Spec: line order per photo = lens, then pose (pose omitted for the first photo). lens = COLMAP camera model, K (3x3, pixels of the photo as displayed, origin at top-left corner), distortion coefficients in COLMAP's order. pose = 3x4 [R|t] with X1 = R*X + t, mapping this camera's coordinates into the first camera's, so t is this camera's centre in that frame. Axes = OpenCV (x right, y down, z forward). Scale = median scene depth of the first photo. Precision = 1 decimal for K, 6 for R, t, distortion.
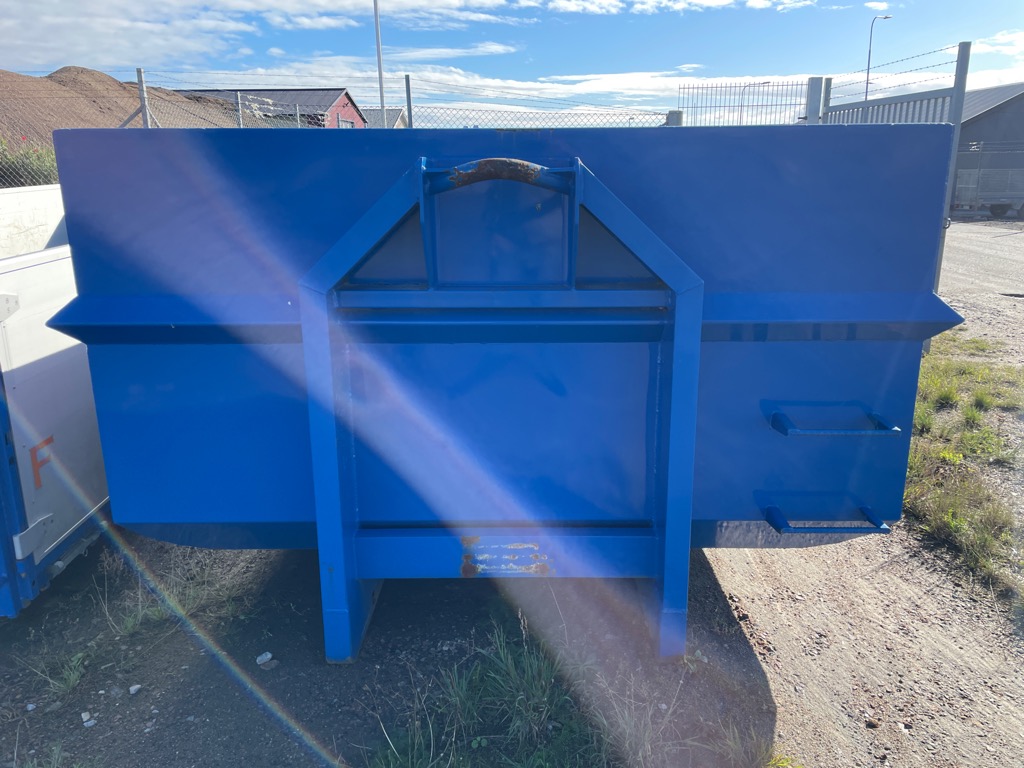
lens RADIAL K [[792.9, 0, 515.6], [0, 792.9, 383.6], [0, 0, 1]] dist [0.000061, -0.023208]
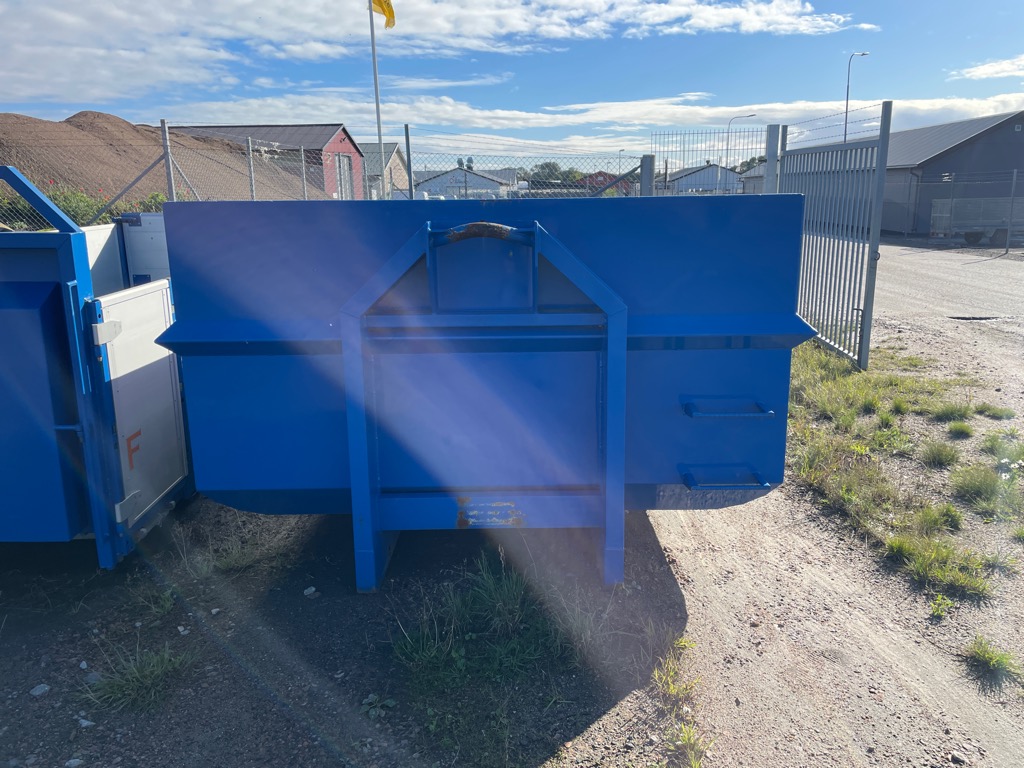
lens RADIAL K [[792.9, 0, 512.2], [0, 792.9, 383.2], [0, 0, 1]] dist [0.000061, -0.023208]
pose [[0.999968, -0.007966, 0.000997, 0.024641], [0.007996, 0.999309, -0.036295, 0.047552], [-0.000707, 0.036302, 0.999341, -0.339604]]
